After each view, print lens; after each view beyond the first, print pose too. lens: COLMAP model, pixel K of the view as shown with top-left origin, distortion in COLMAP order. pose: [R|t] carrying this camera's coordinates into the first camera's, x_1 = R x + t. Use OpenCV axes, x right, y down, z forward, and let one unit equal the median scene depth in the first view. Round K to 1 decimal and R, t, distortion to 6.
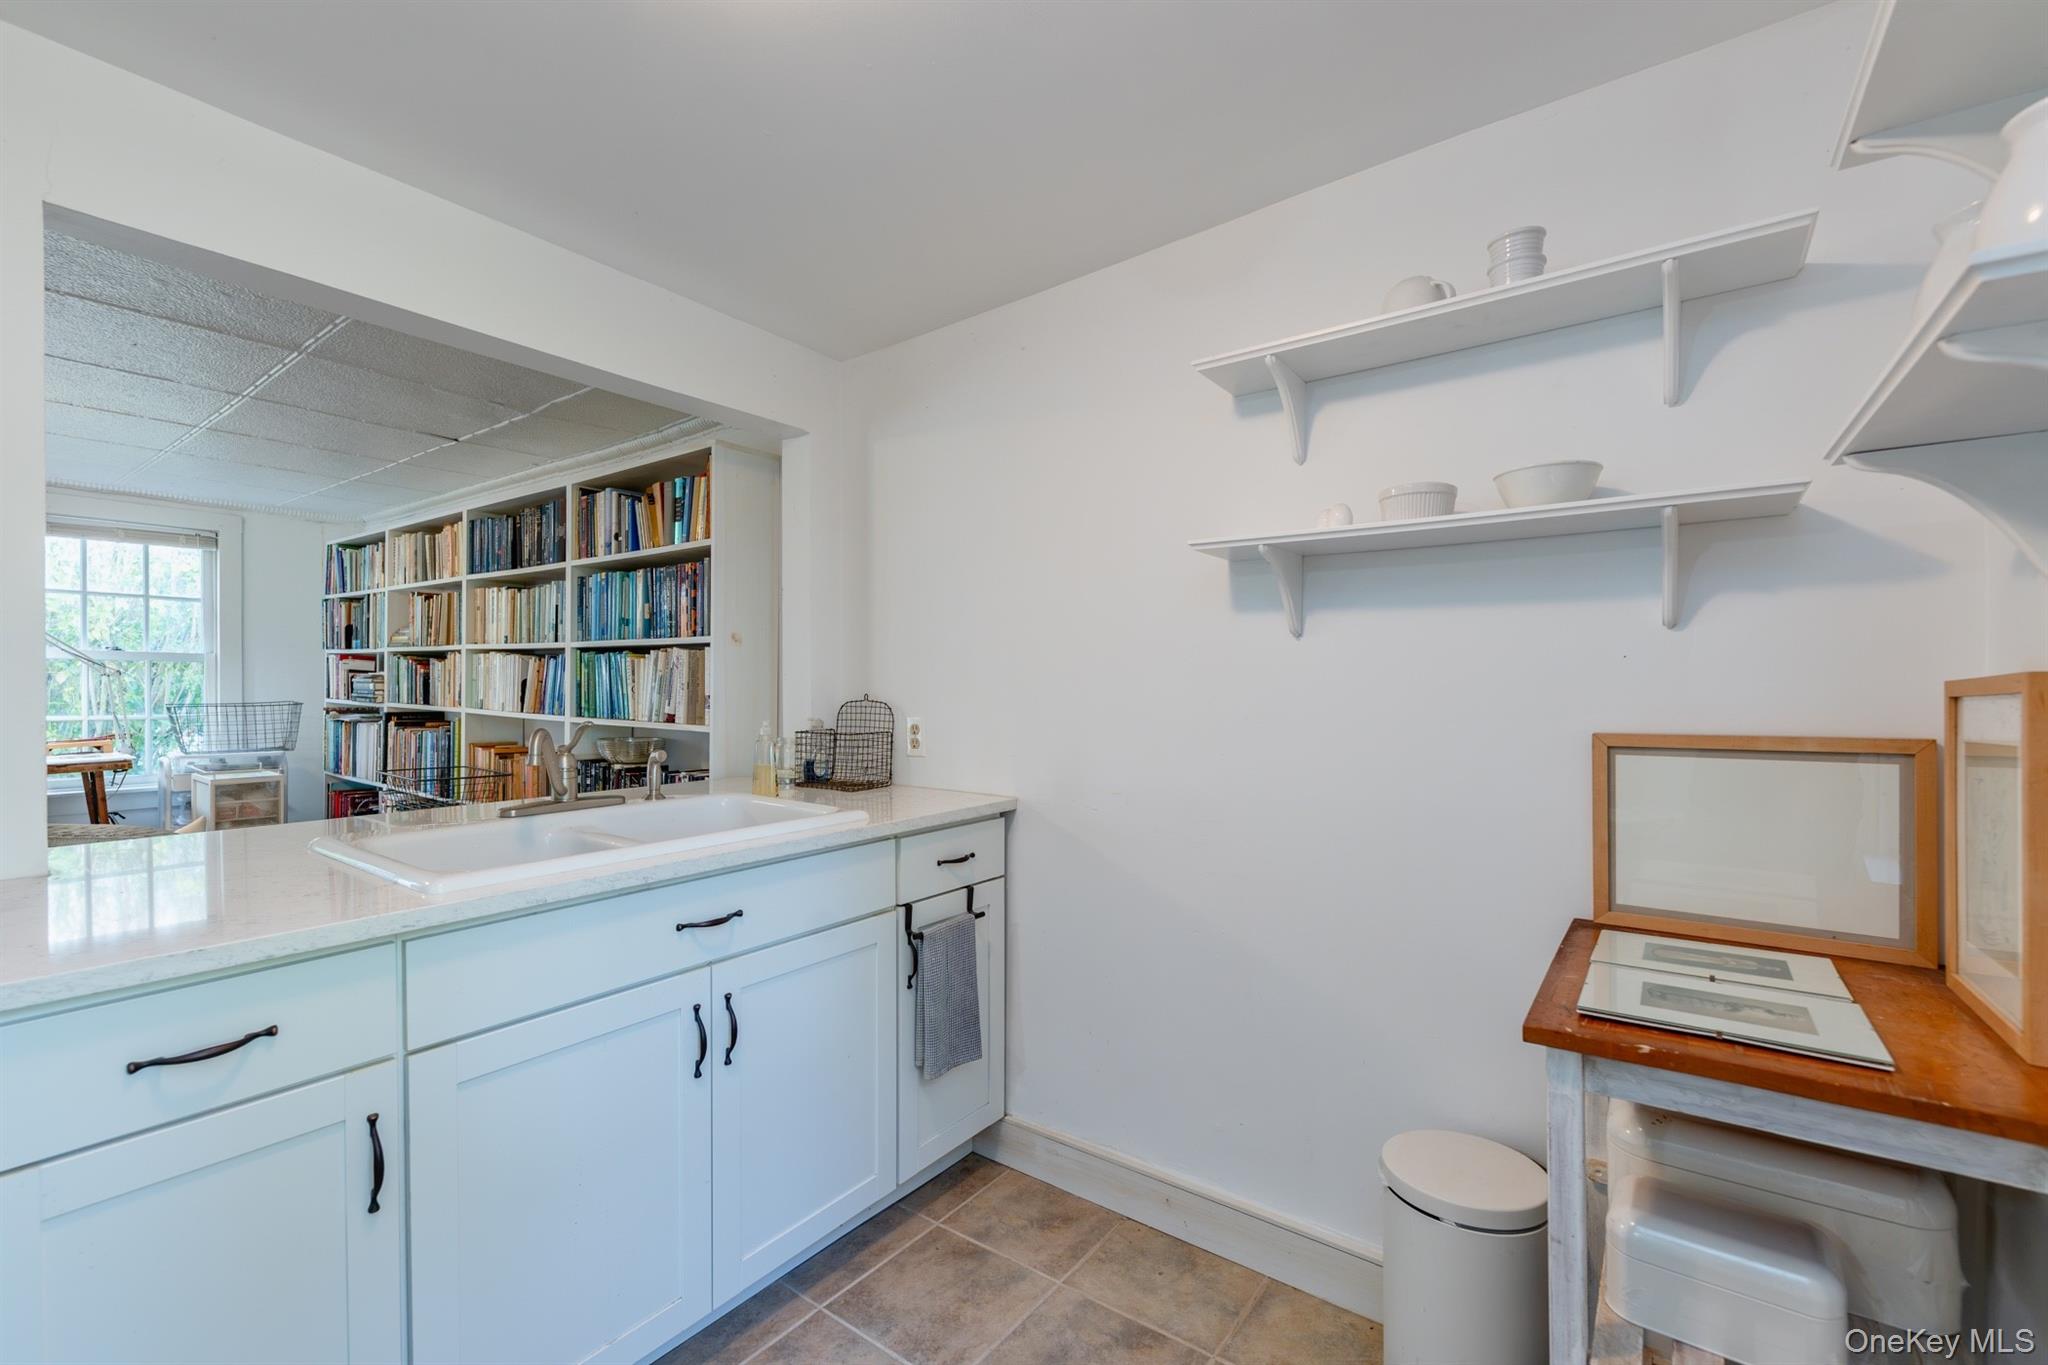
lens RADIAL K [[847.3, 0, 1033.1], [0, 847.3, 699.5], [0, 0, 1]] dist [-0.000462, -0.001336]
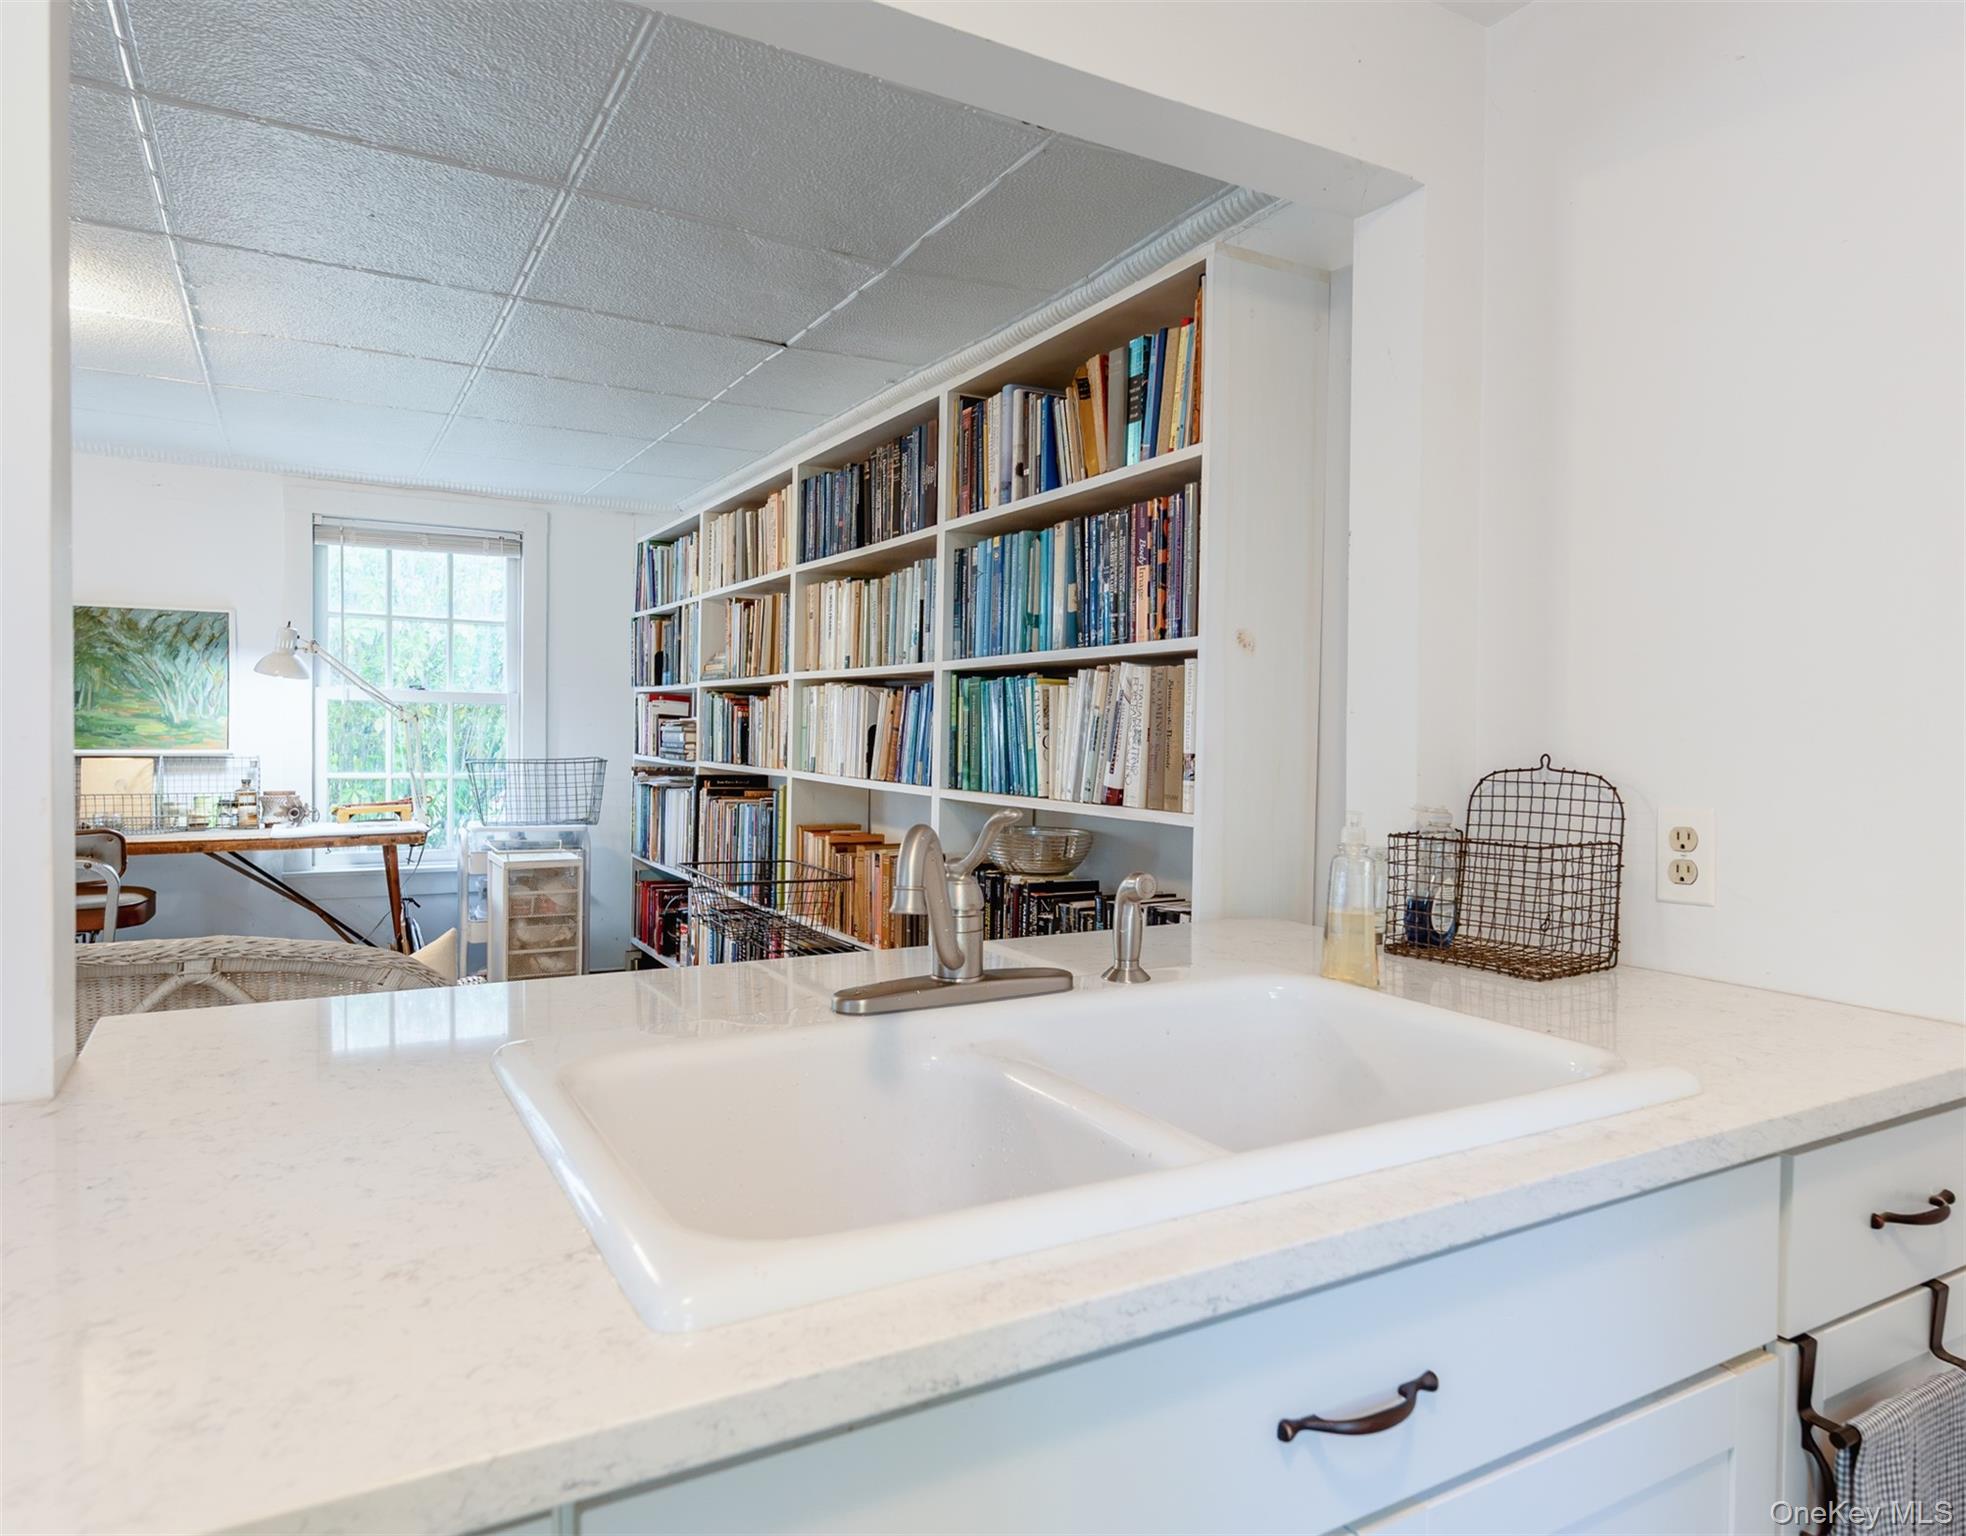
lens RADIAL K [[1237.3, 0, 1026.1], [0, 1237.3, 777.4], [0, 0, 1]] dist [-0.017981, 0.010147]
pose [[0.916797, 0.017313, -0.398978, -0.166089], [-0.013188, 0.999827, 0.013083, 0.000605], [0.399136, -0.006733, 0.916867, 0.262637]]
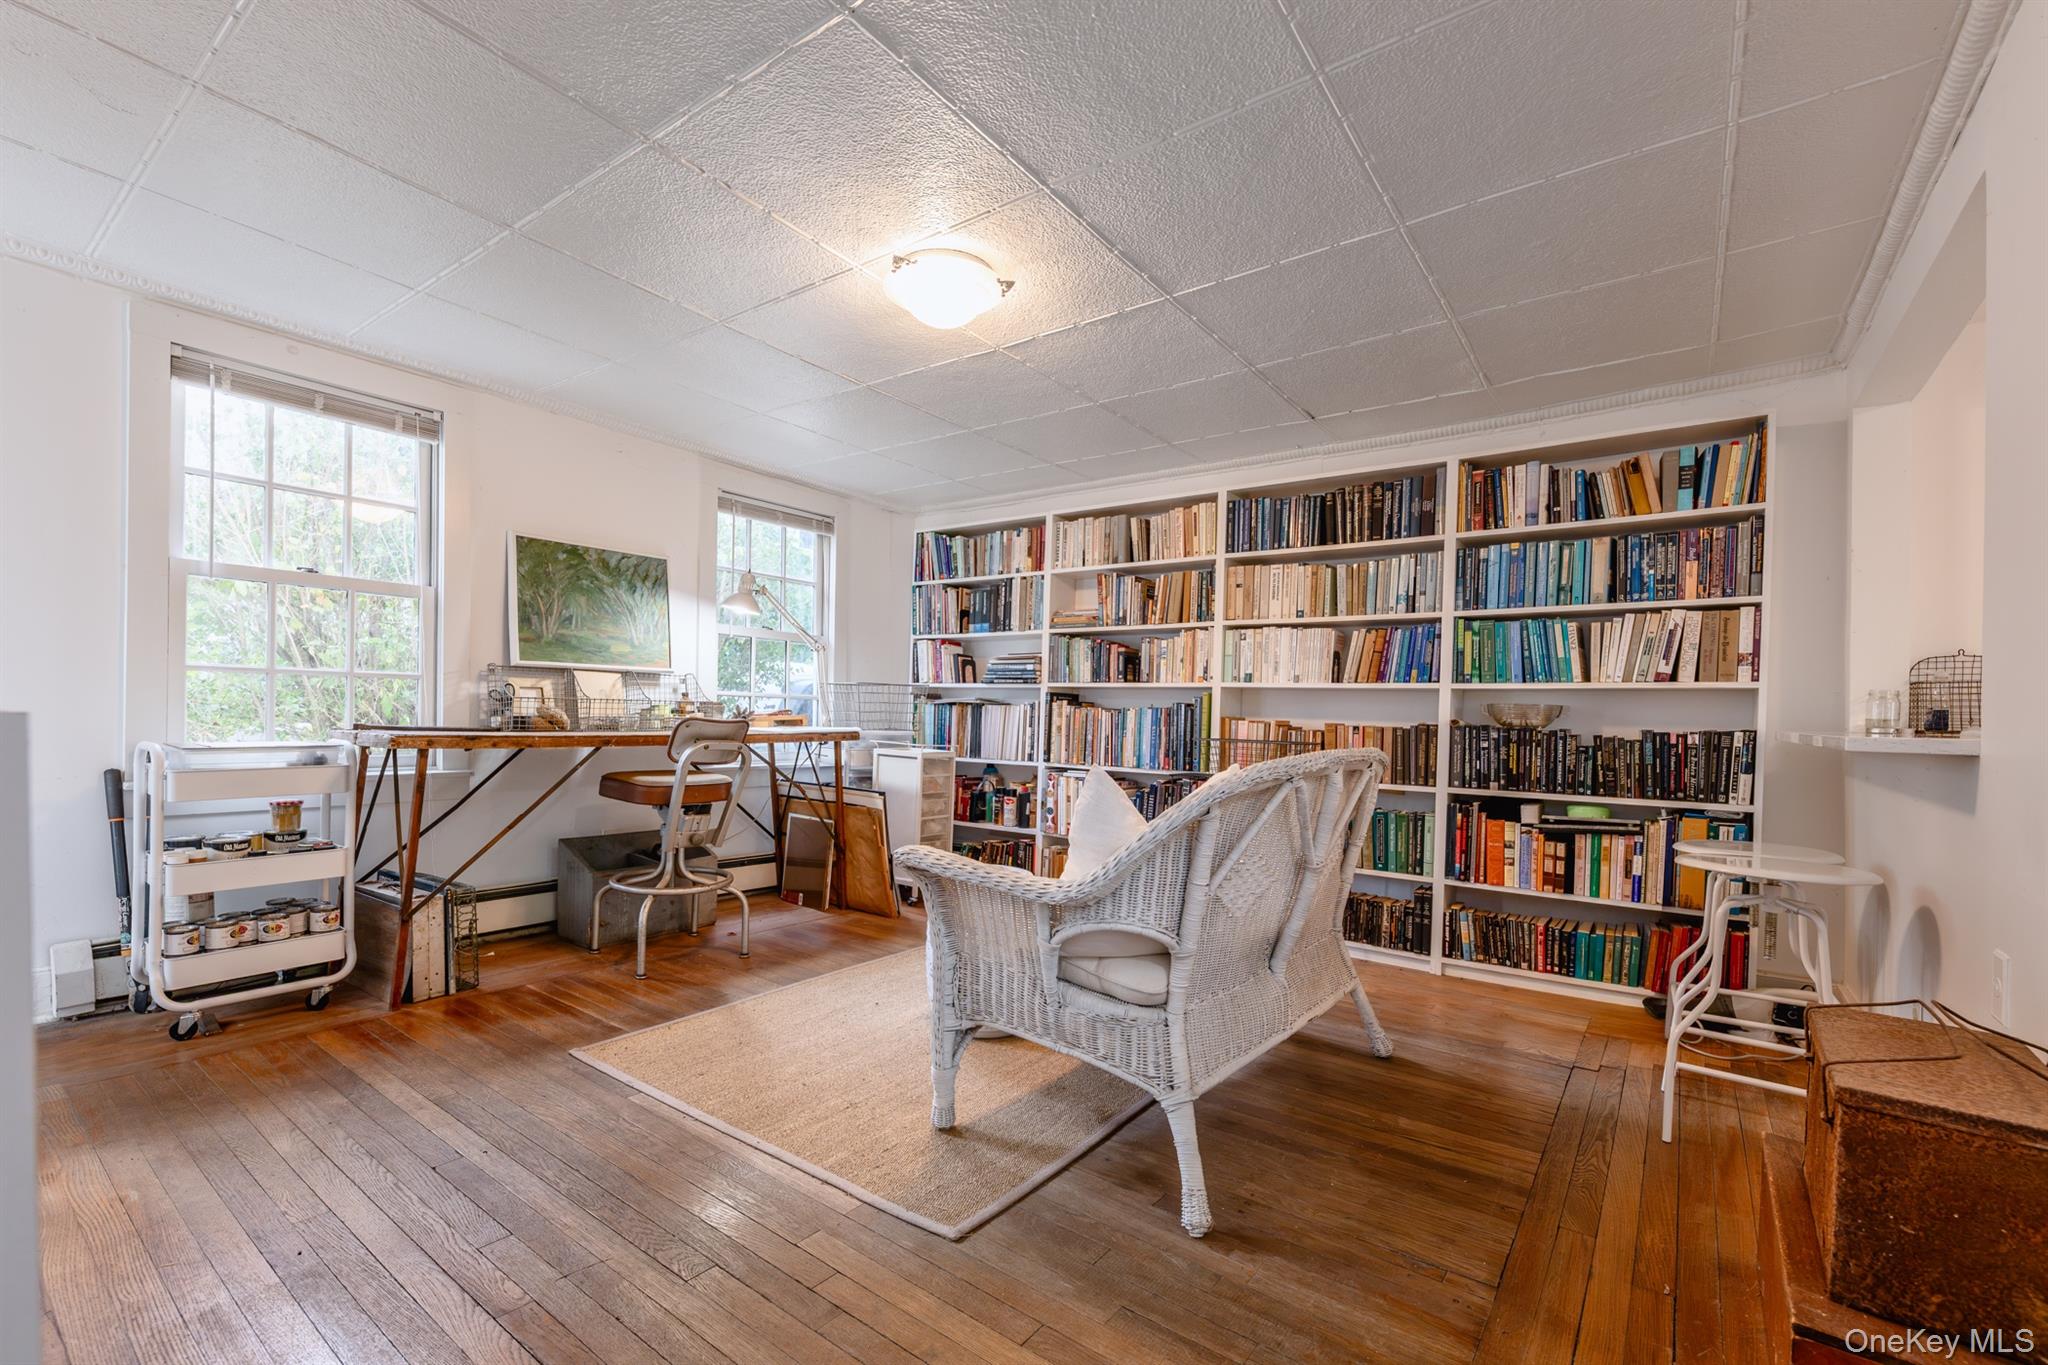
lens RADIAL K [[847.3, 0, 984.9], [0, 847.3, 735.4], [0, 0, 1]] dist [-0.000462, -0.001336]
pose [[0.999713, 0.011933, -0.020787, -1.215207], [-0.011822, 0.999915, 0.005444, 0.095182], [0.020850, -0.005197, 0.999769, -0.059432]]
